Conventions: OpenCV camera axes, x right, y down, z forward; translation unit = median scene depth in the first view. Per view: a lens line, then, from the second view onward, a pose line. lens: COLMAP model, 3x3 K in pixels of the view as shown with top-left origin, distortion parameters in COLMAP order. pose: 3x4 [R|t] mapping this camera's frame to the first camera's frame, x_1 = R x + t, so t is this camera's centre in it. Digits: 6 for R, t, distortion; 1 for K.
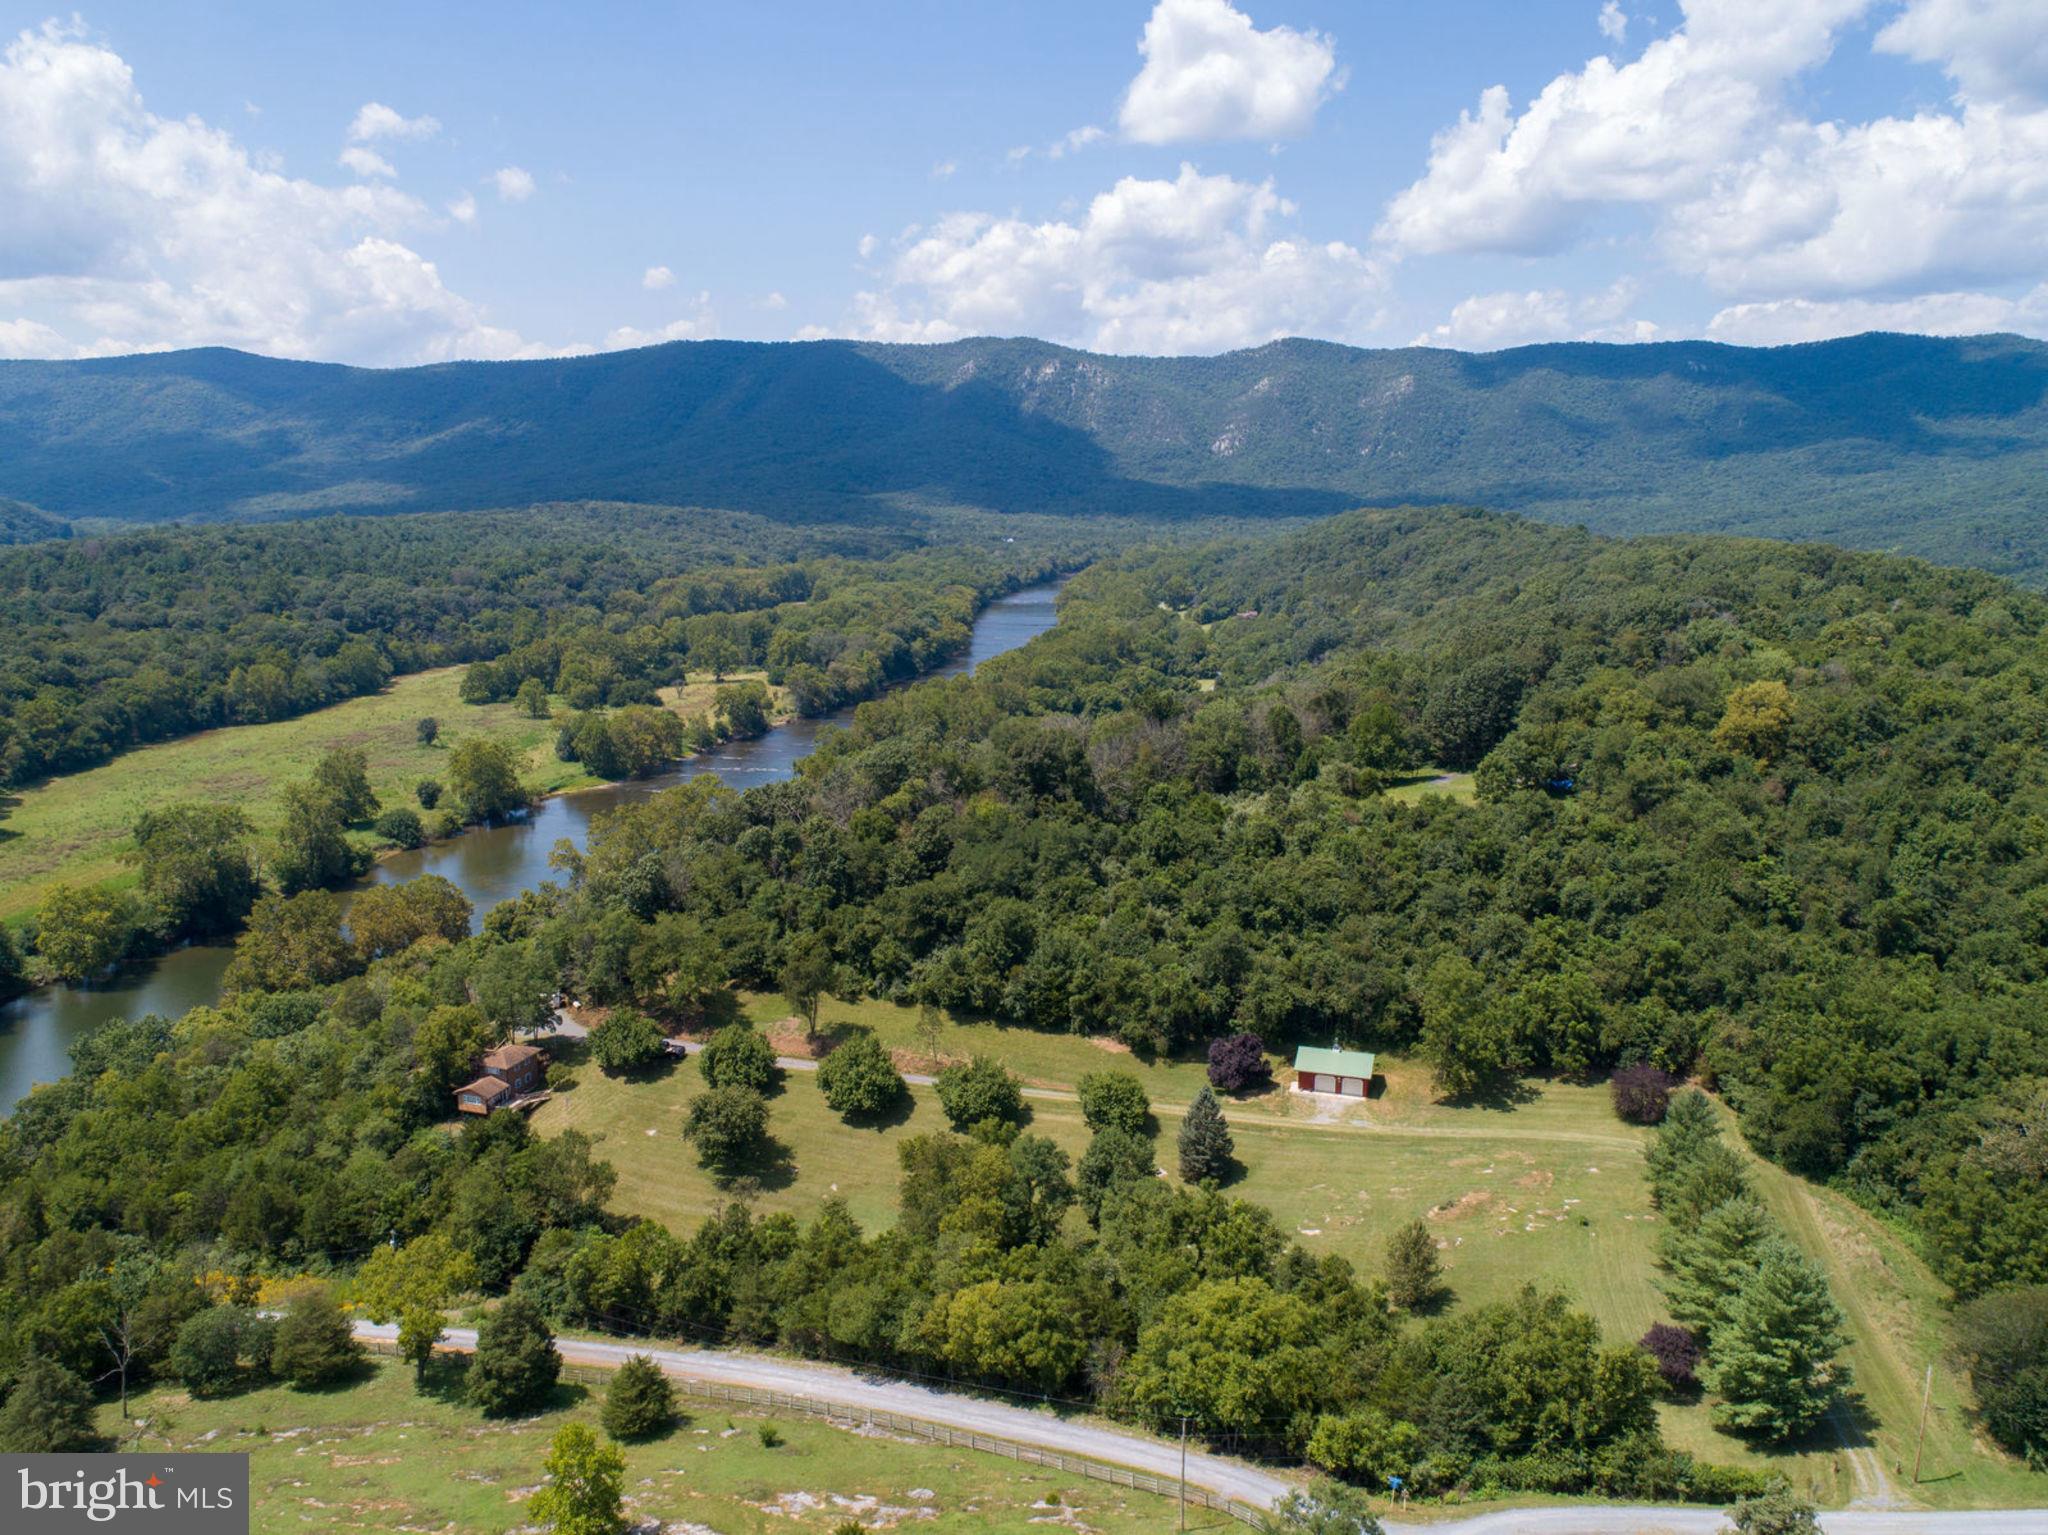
lens RADIAL K [[1539.3, 0, 1031.7], [0, 1539.3, 772.9], [0, 0, 1]] dist [-0.021321, 0.009306]
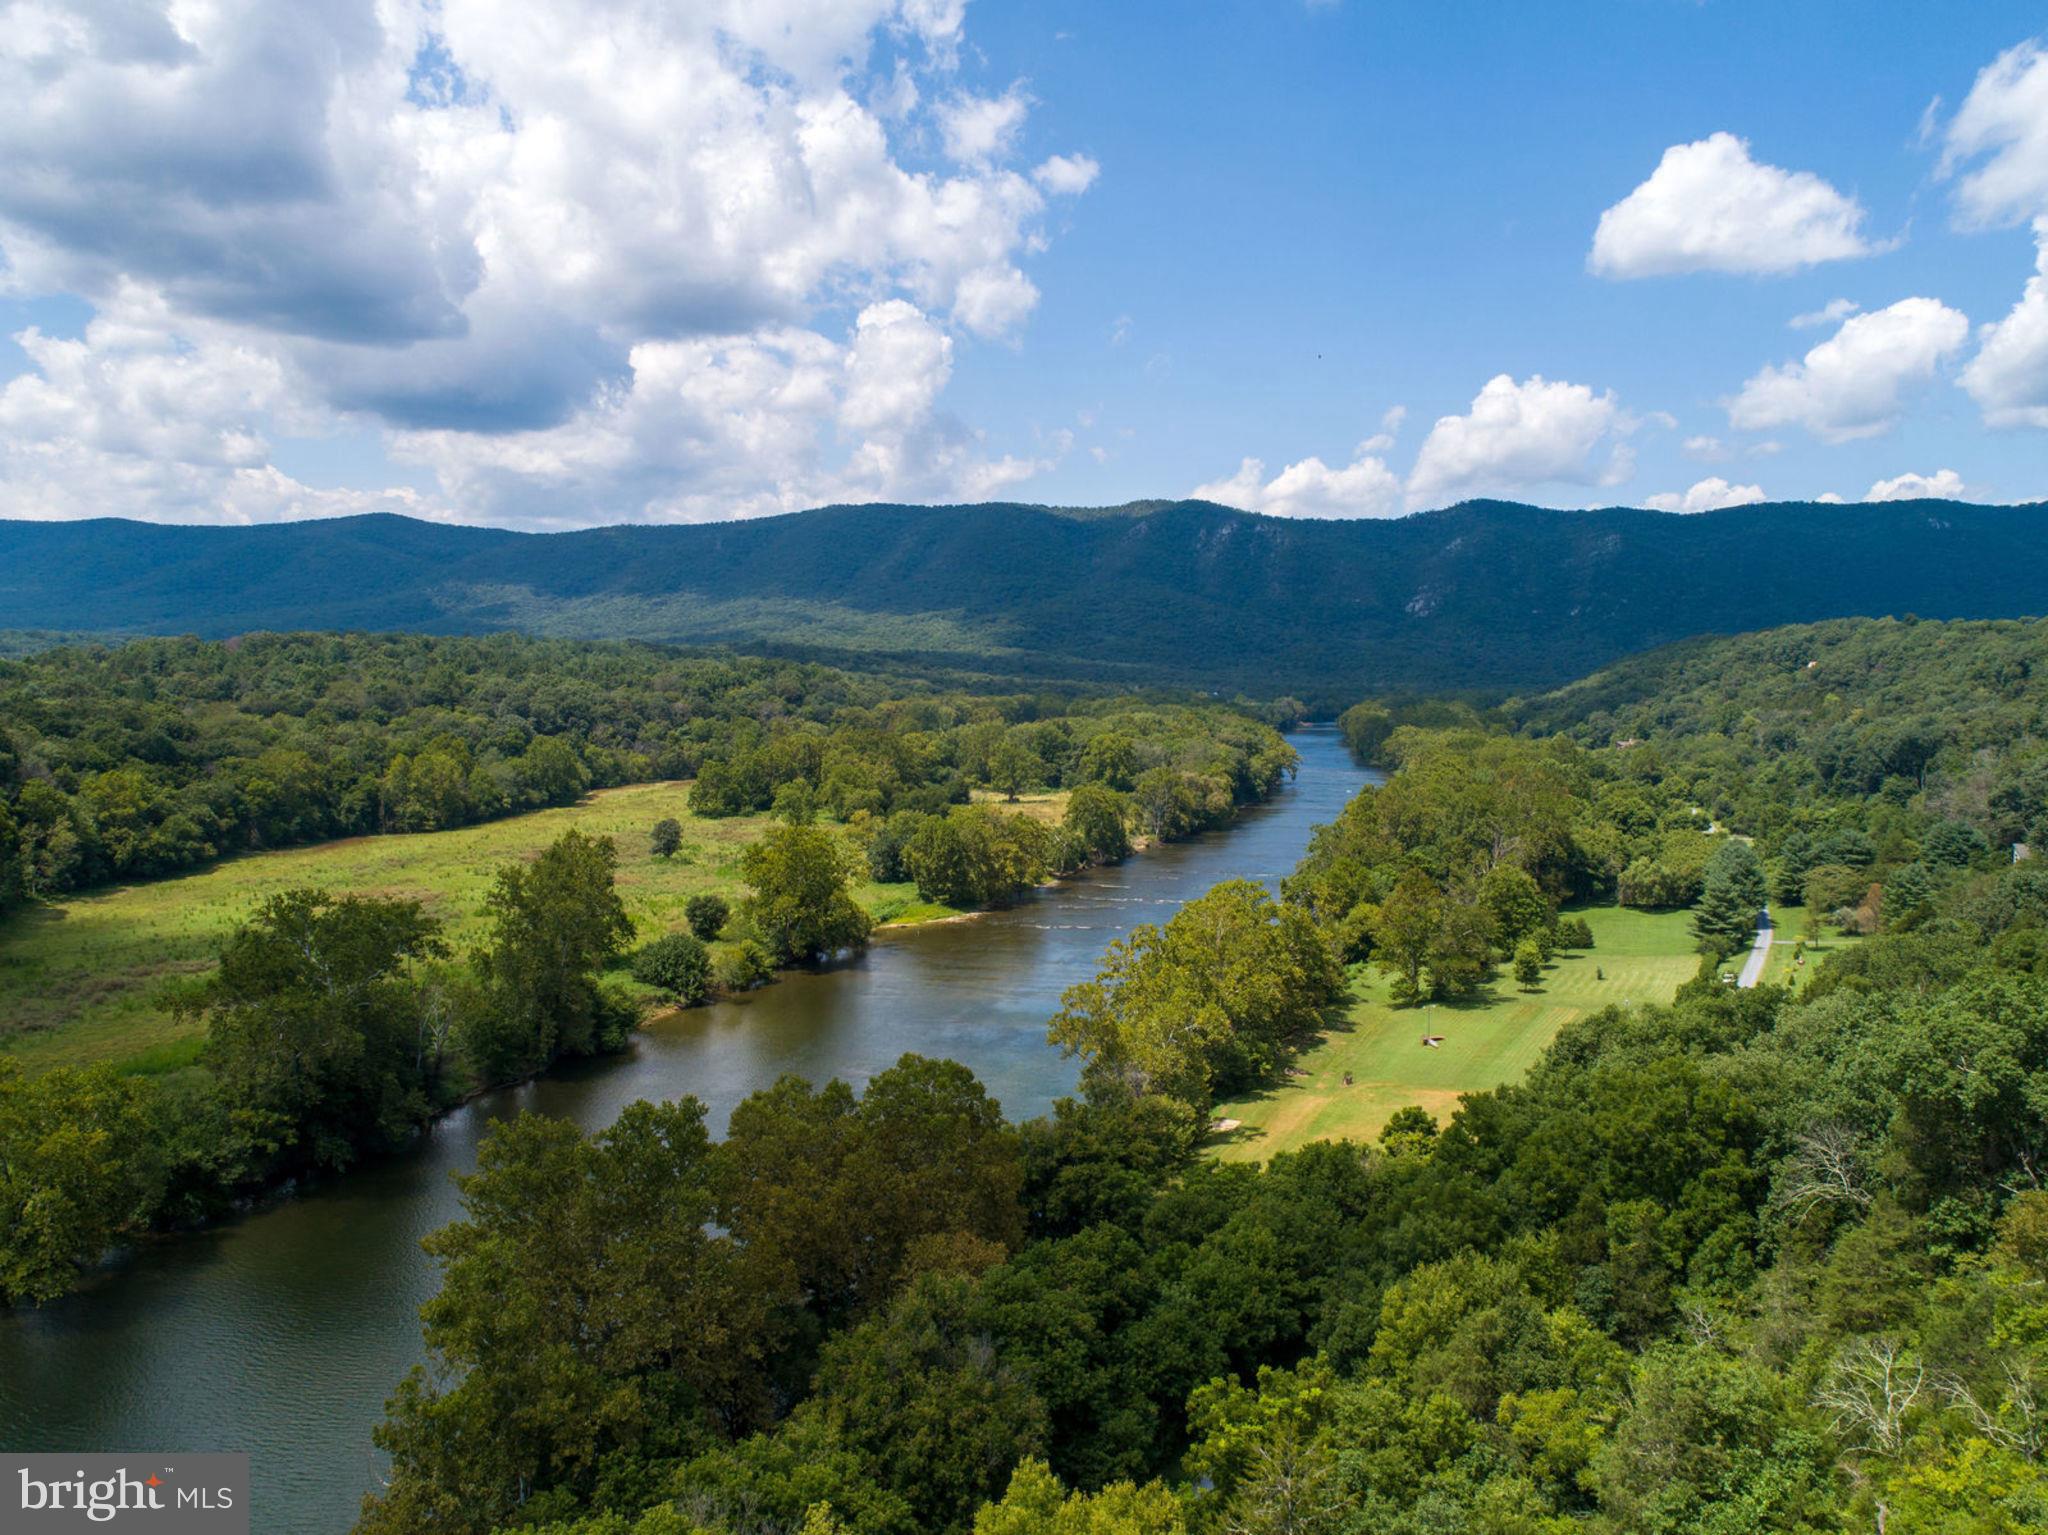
lens RADIAL K [[1539.3, 0, 1028.3], [0, 1539.3, 781.1], [0, 0, 1]] dist [-0.021321, 0.009306]
pose [[0.996879, 0.012005, -0.078020, -0.167933], [-0.020930, 0.993191, -0.114606, 0.020754], [0.076113, 0.115881, 0.990343, 0.309784]]
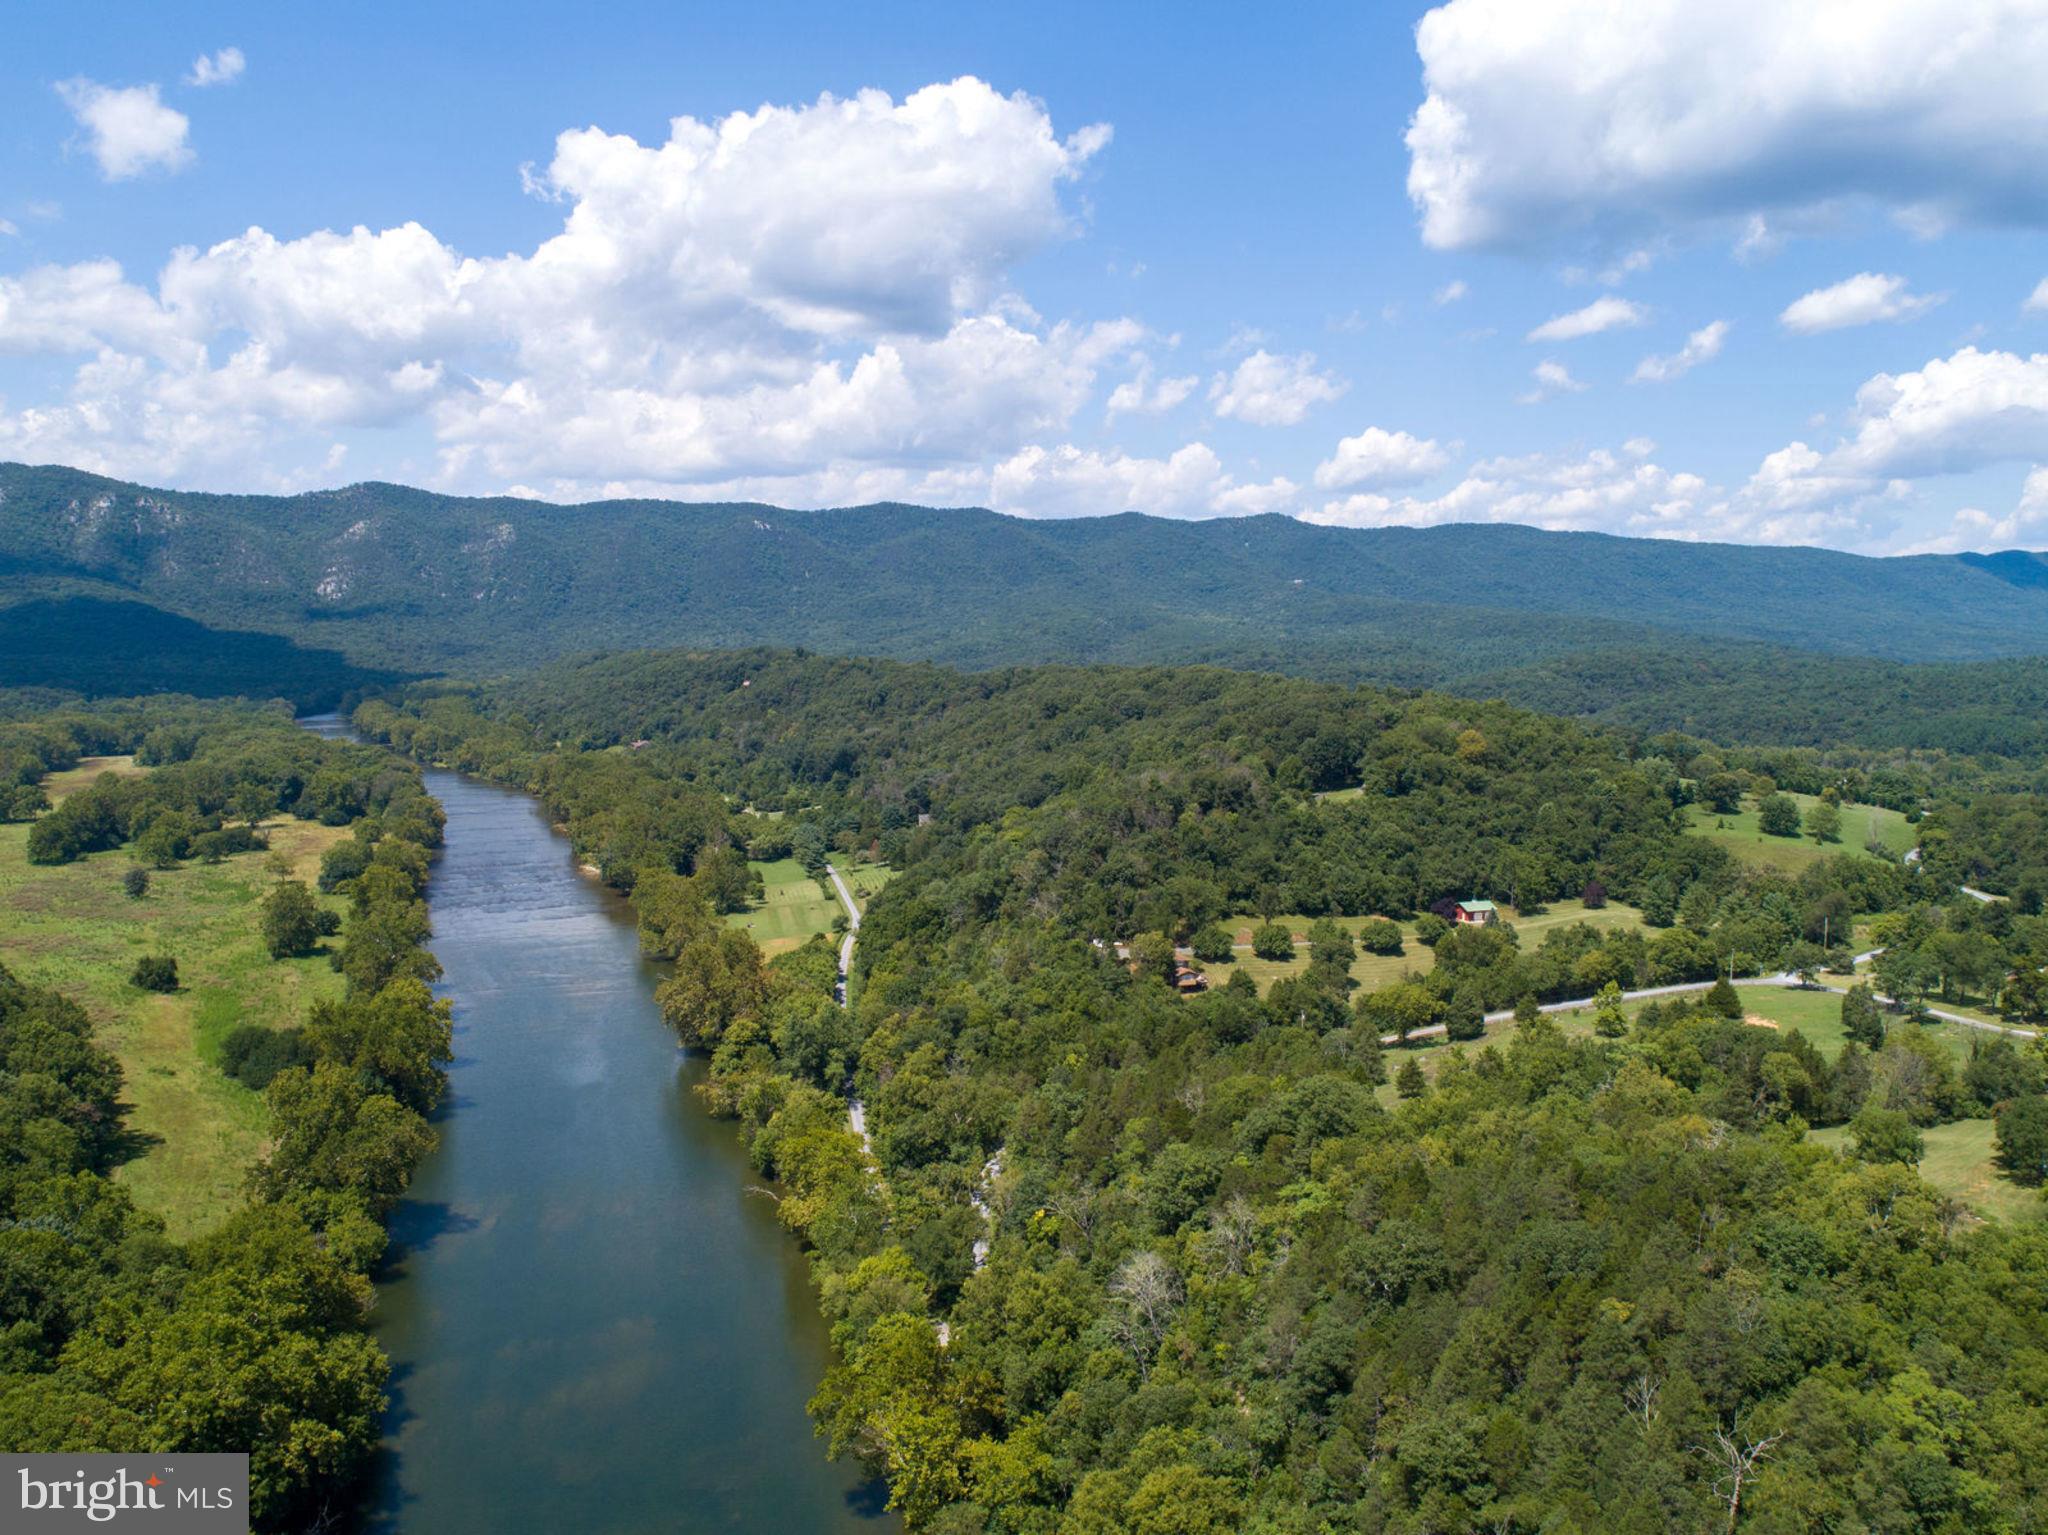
lens RADIAL K [[1539.3, 0, 1006.8], [0, 1539.3, 762.0], [0, 0, 1]] dist [-0.021321, 0.009306]
pose [[0.809775, -0.050931, 0.584525, -0.449140], [0.108858, 0.991971, -0.064374, 0.018292], [-0.576553, 0.115759, 0.808818, -0.066189]]
